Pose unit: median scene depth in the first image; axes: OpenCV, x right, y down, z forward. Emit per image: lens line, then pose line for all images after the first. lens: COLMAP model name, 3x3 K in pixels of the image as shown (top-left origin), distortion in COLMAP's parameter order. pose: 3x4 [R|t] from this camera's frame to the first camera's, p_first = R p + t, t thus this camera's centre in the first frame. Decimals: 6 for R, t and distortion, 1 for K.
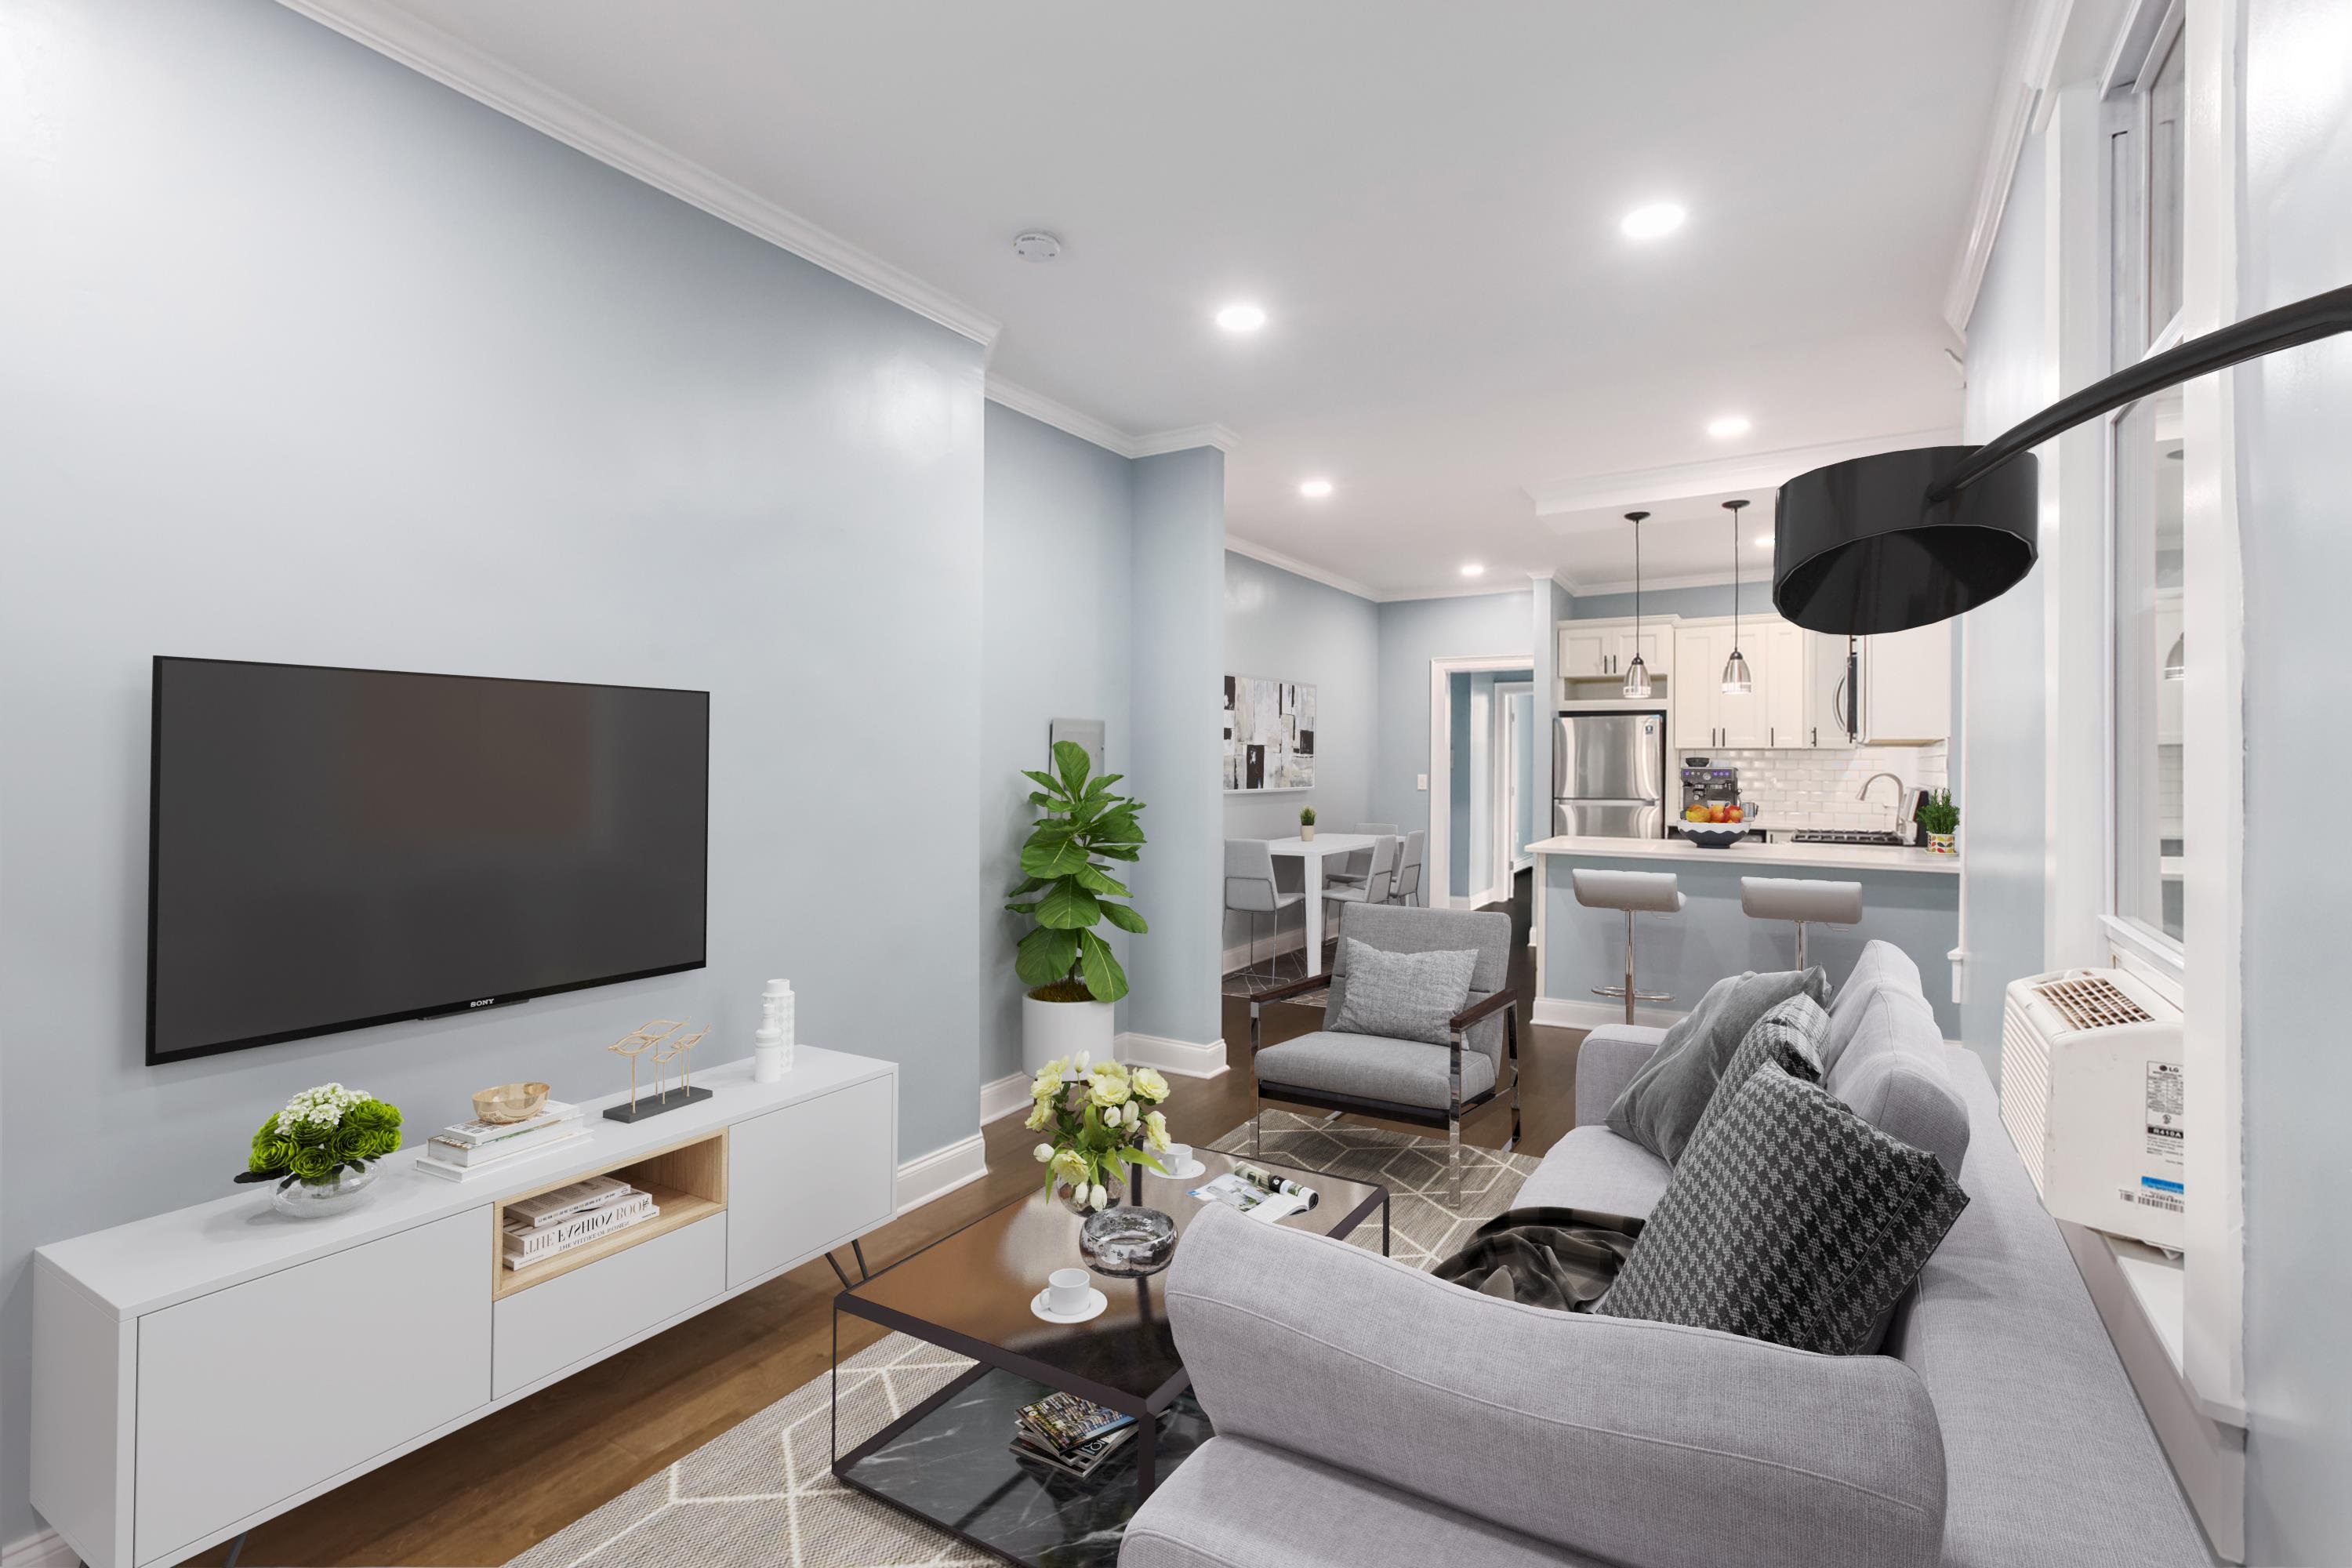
lens RADIAL K [[1068.3, 0, 1173.9], [0, 1068.3, 758.9], [0, 0, 1]] dist [-0.030297, -0.000059]
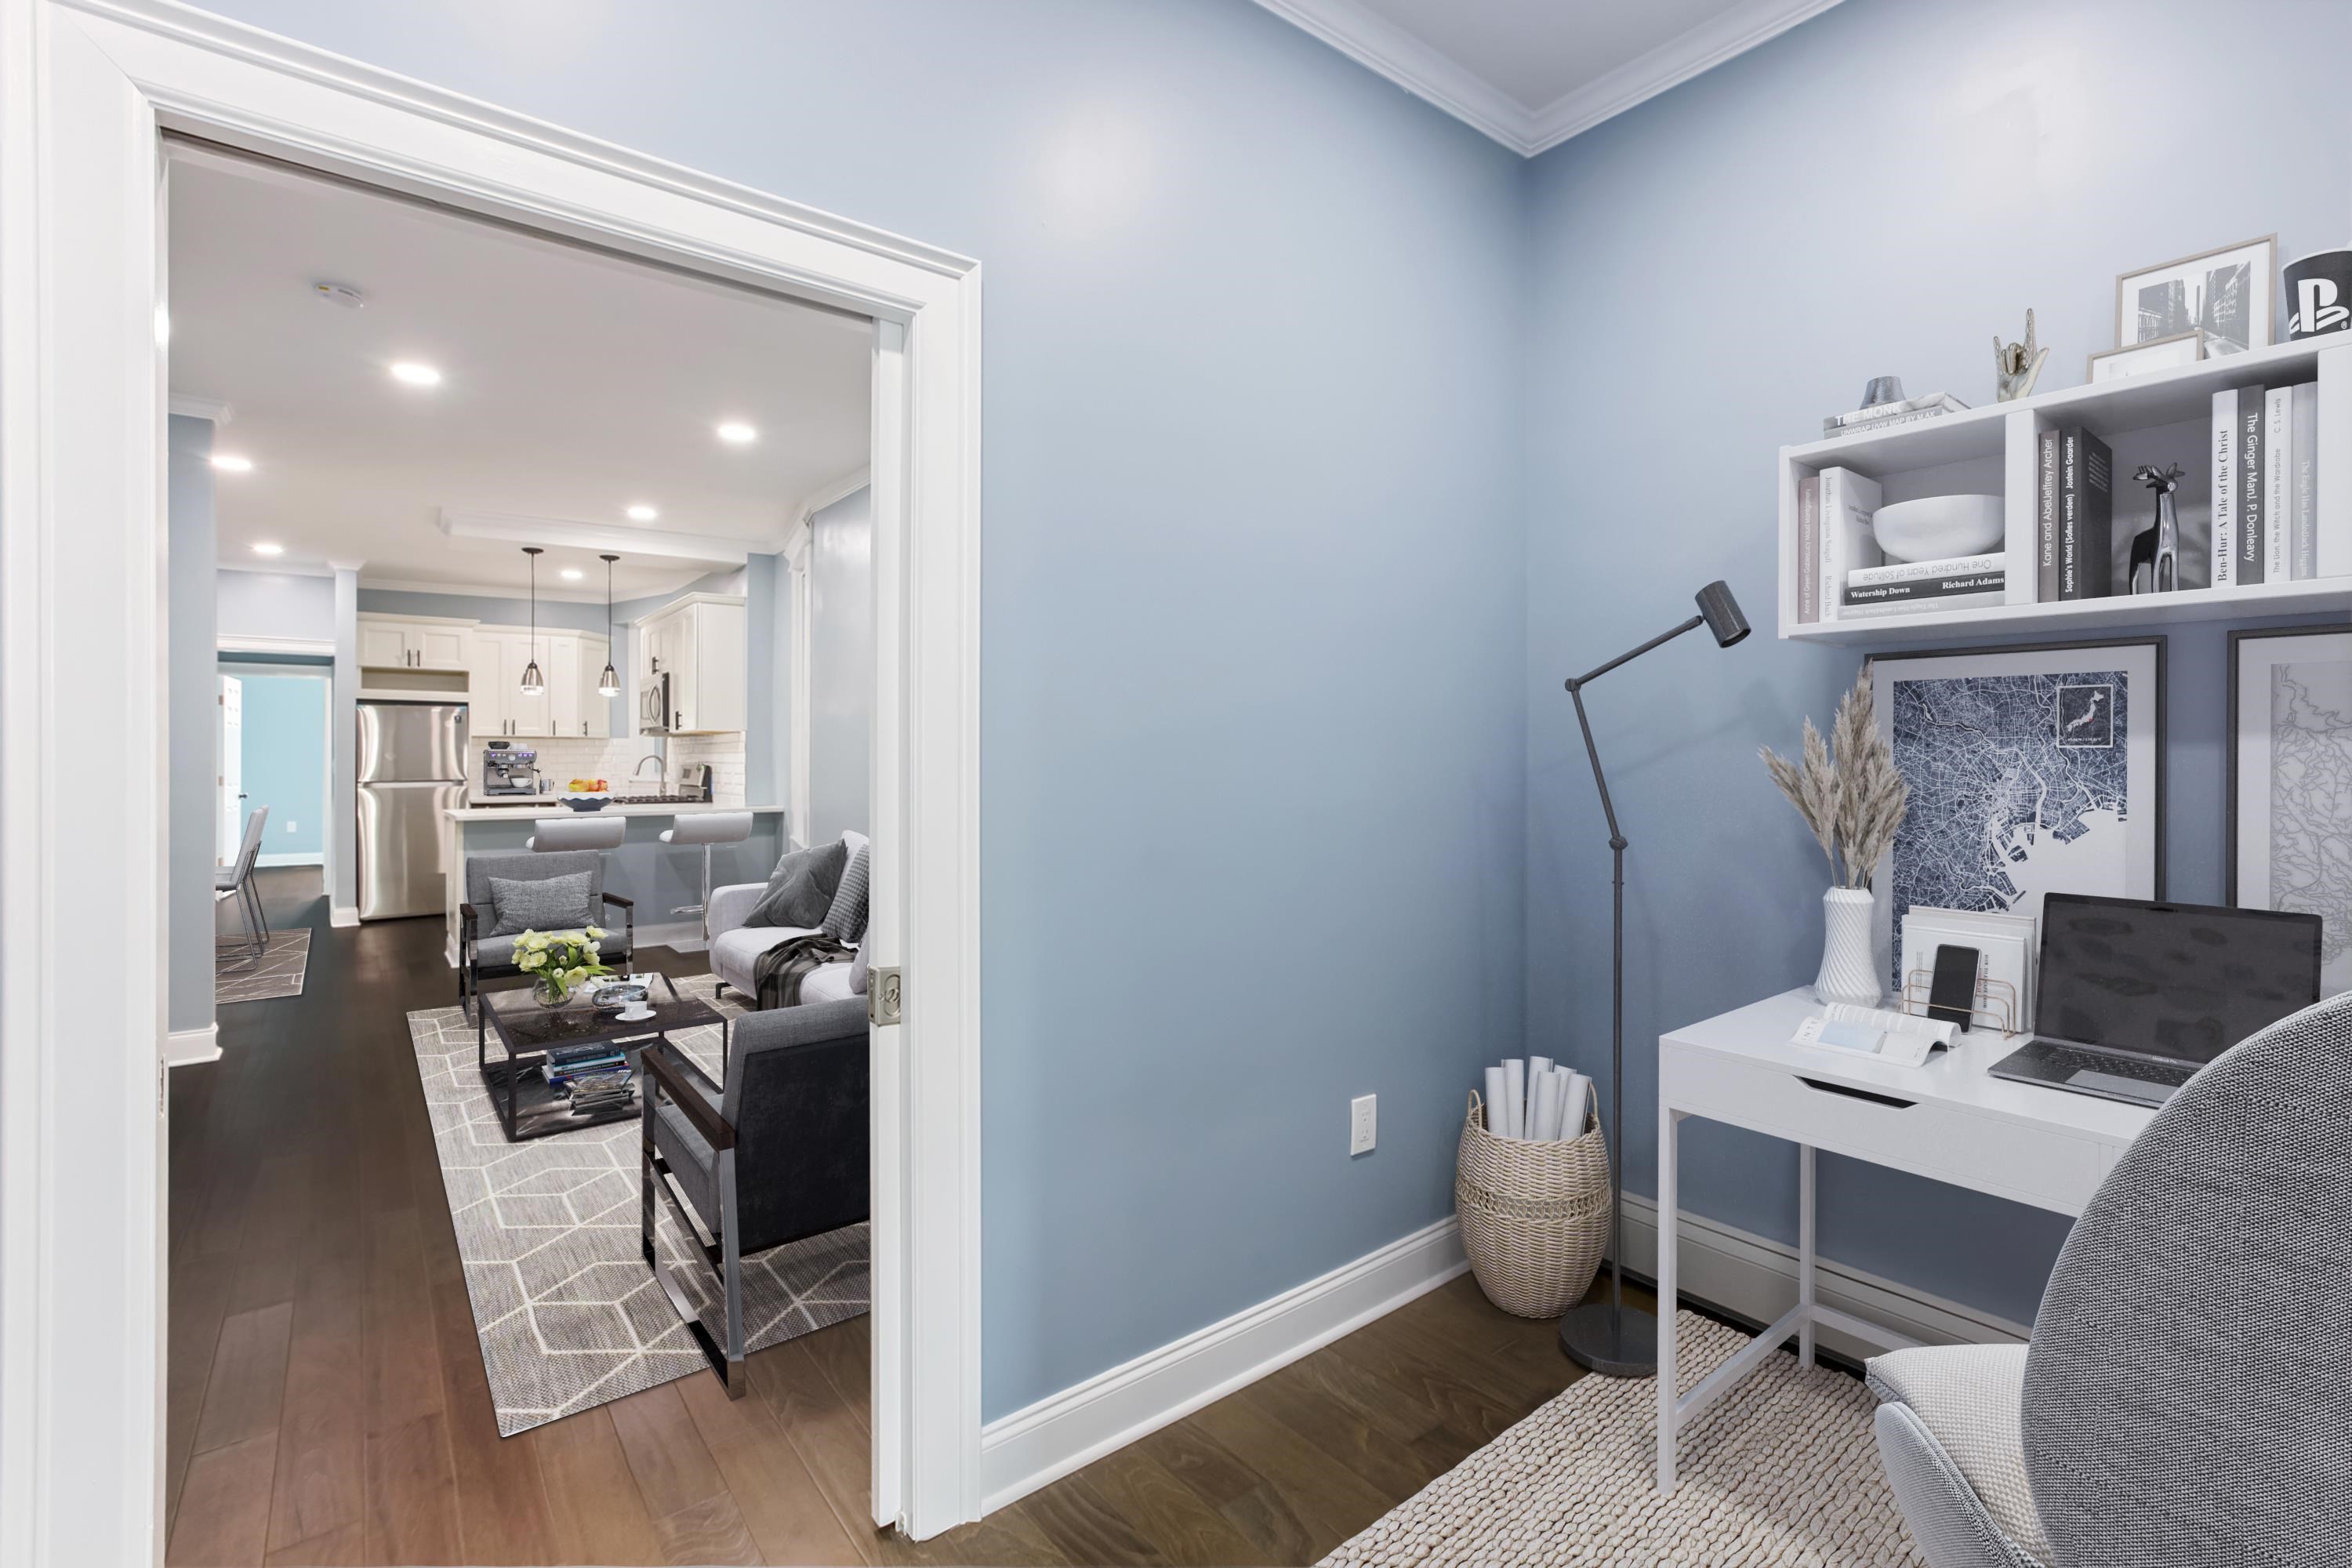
lens RADIAL K [[1068.3, 0, 1180.7], [0, 1068.3, 762.9], [0, 0, 1]] dist [-0.030297, -0.000059]
pose [[0.320299, -0.009751, 0.947266, -0.374317], [-0.000942, 0.999943, 0.010612, 0.007414], [-0.947316, -0.004291, 0.320272, -0.101311]]
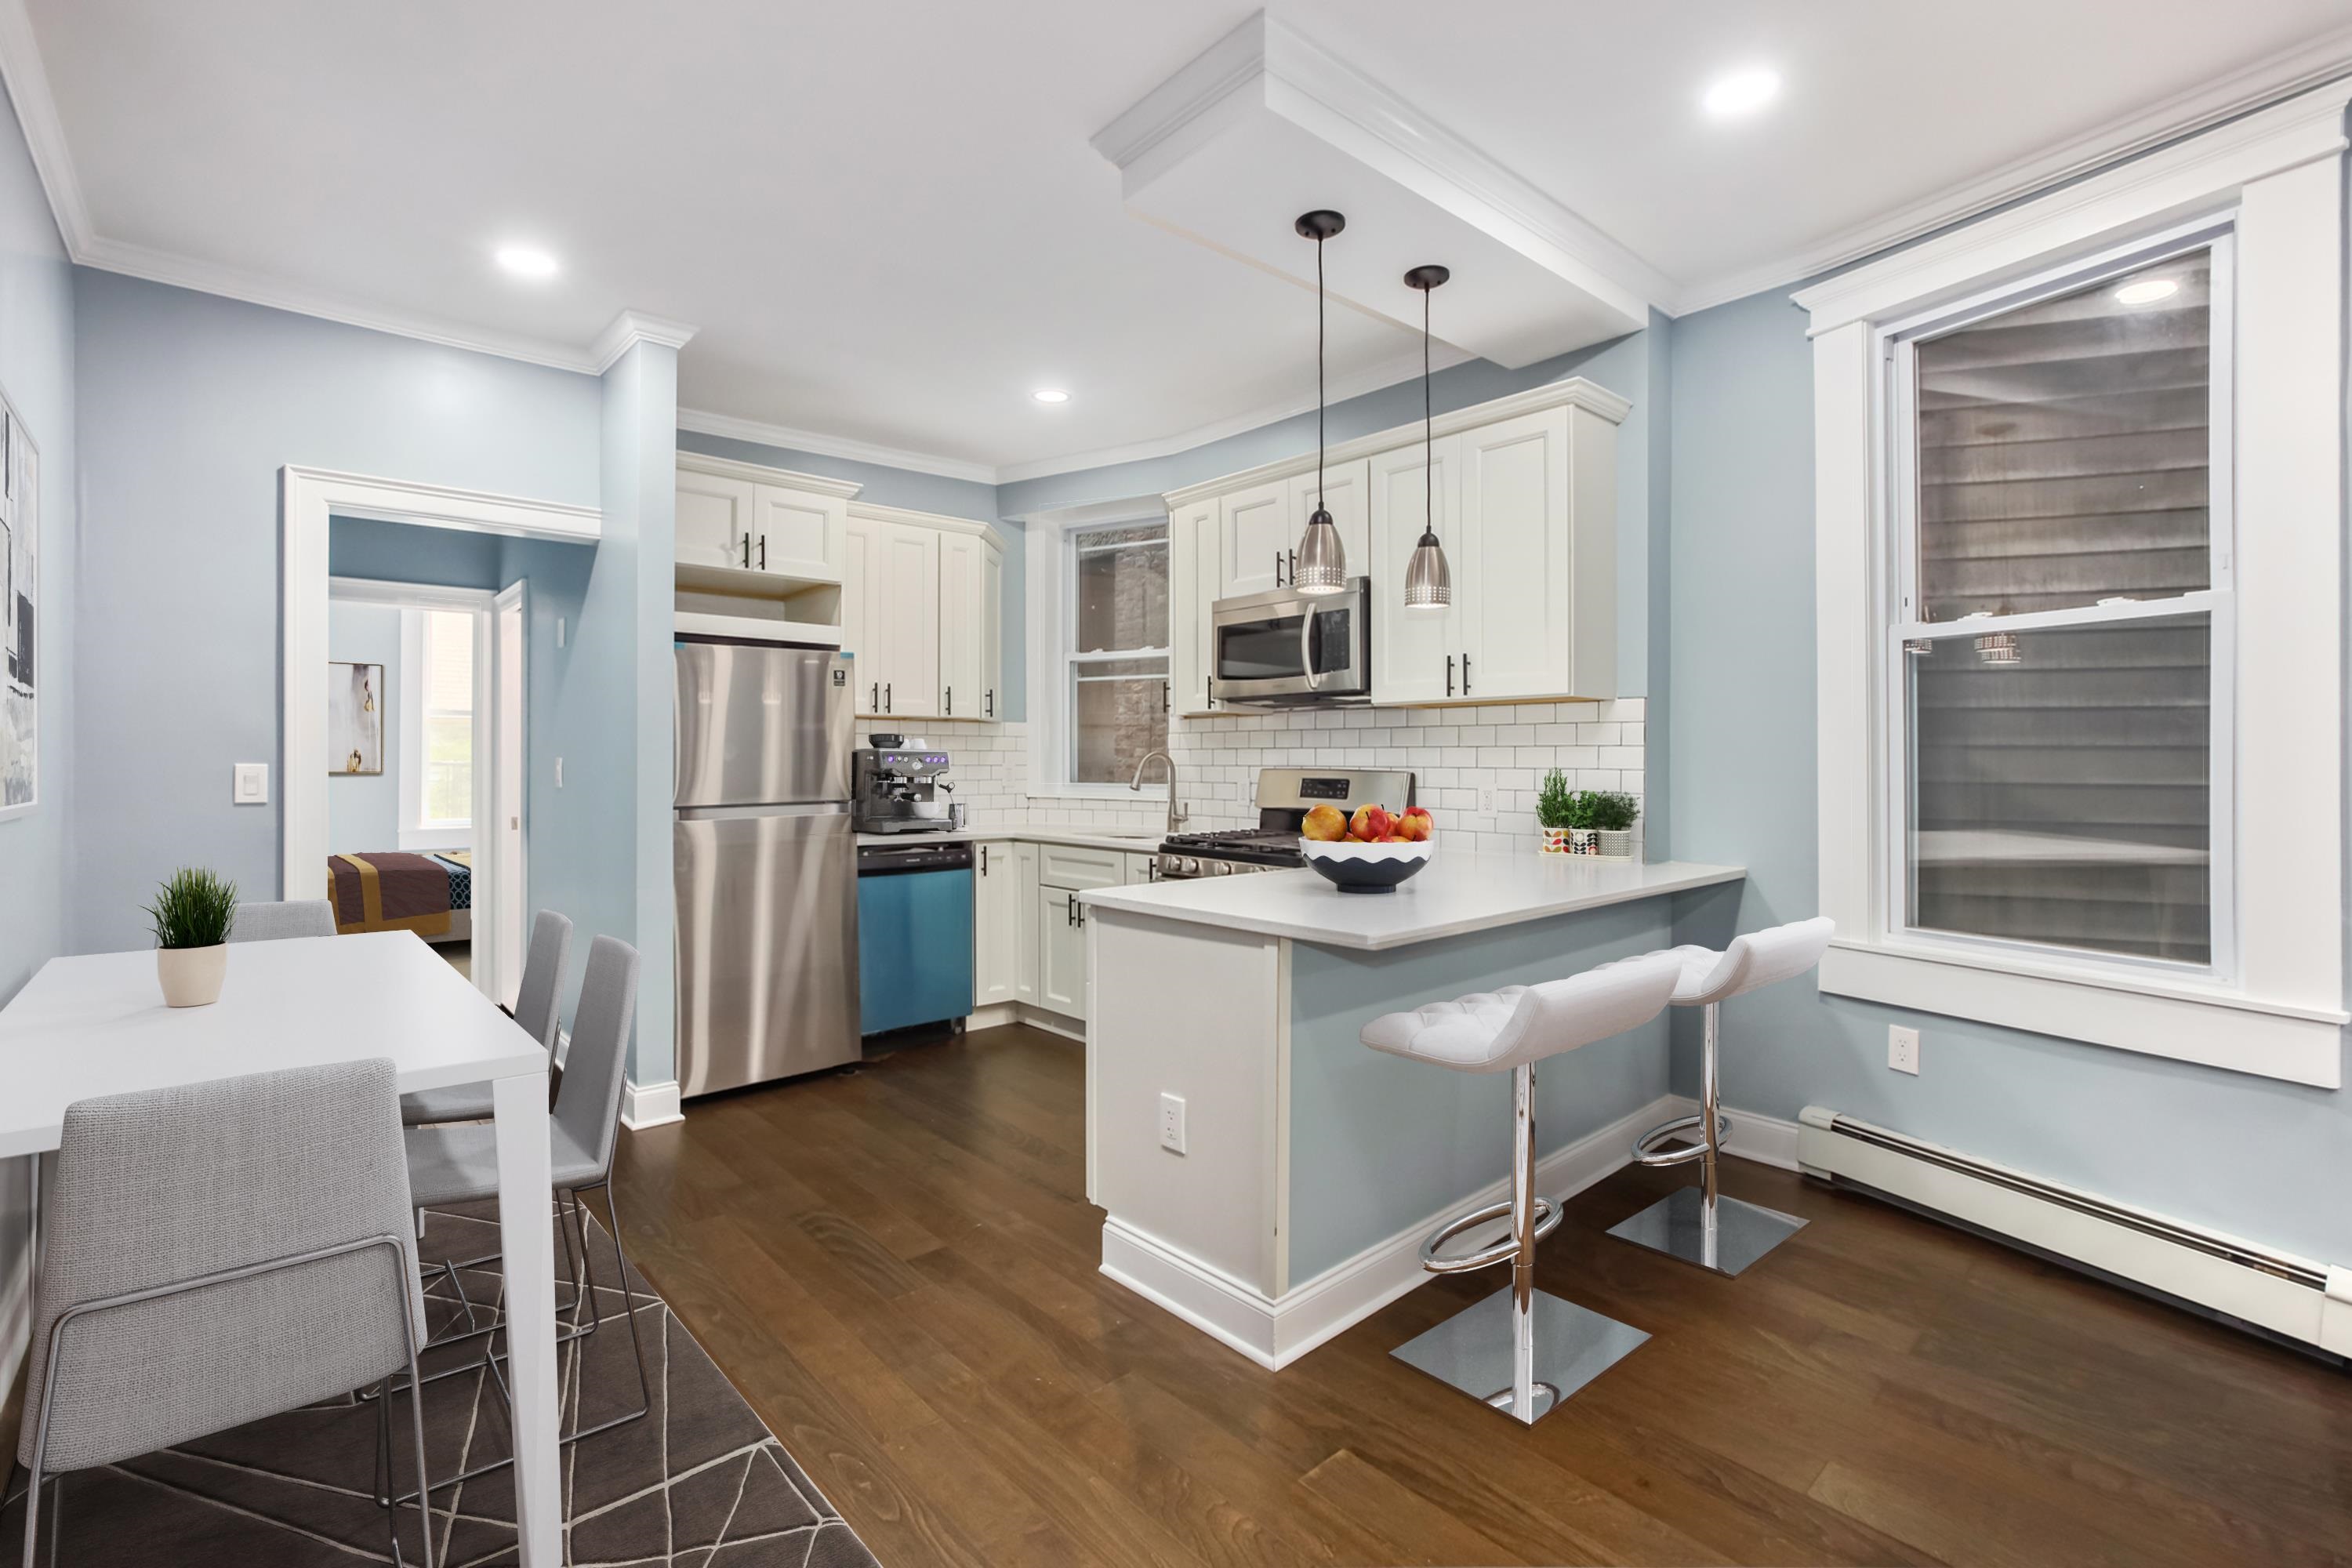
lens RADIAL K [[1068.3, 0, 1190.9], [0, 1068.3, 736.5], [0, 0, 1]] dist [-0.030297, -0.000059]
pose [[0.274364, 0.005491, 0.961610, -0.037728], [-0.003430, 0.999983, -0.004732, 0.006932], [-0.961620, -0.002000, 0.274378, 0.672086]]
